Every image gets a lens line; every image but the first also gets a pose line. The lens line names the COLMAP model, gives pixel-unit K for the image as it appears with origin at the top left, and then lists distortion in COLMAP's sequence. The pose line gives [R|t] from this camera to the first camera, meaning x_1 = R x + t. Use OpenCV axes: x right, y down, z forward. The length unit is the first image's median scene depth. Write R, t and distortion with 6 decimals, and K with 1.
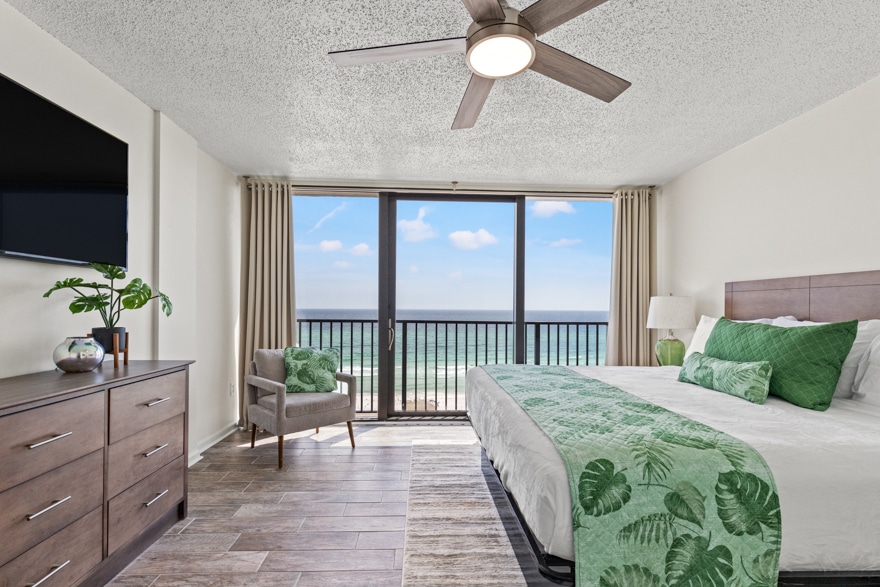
lens RADIAL K [[395.1, 0, 435.5], [0, 395.1, 307.0], [0, 0, 1]] dist [0.005859, 0.000169]
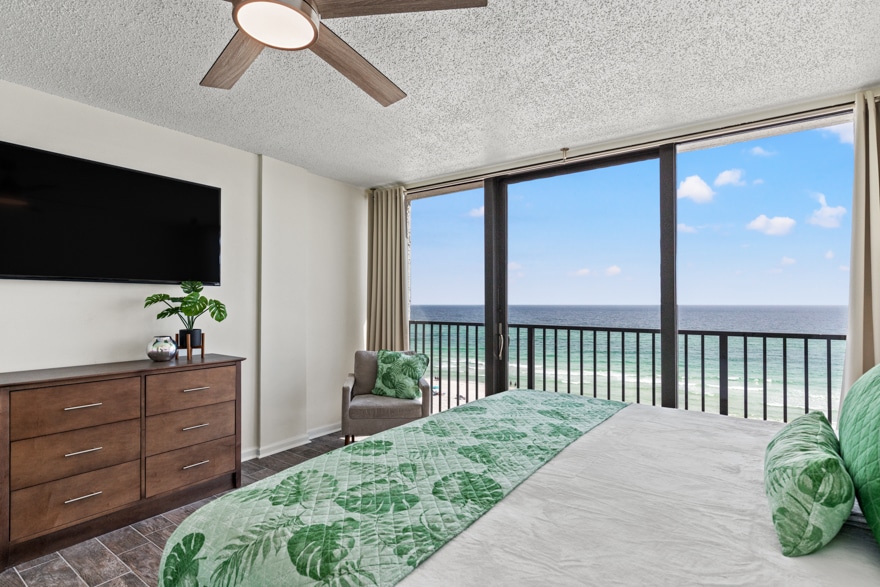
lens RADIAL K [[429.6, 0, 439.8], [0, 429.6, 299.8], [0, 0, 1]] dist [-0.000725, 0.000696]
pose [[0.791323, -0.013760, -0.611243, 0.556408], [0.008845, 0.999900, -0.011058, -0.019199], [0.611334, 0.003344, 0.791366, 0.276690]]
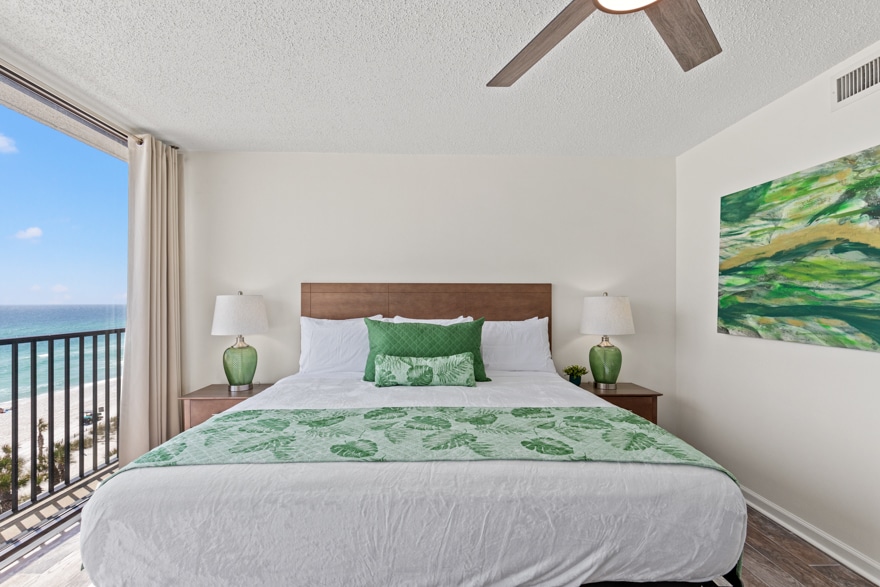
lens RADIAL K [[395.1, 0, 438.9], [0, 395.1, 297.6], [0, 0, 1]] dist [0.005859, 0.000169]
pose [[0.010723, 0.004966, 0.999930, -0.316130], [-0.001738, 0.999986, -0.004947, -0.024416], [-0.999941, -0.001685, 0.010732, 0.764206]]
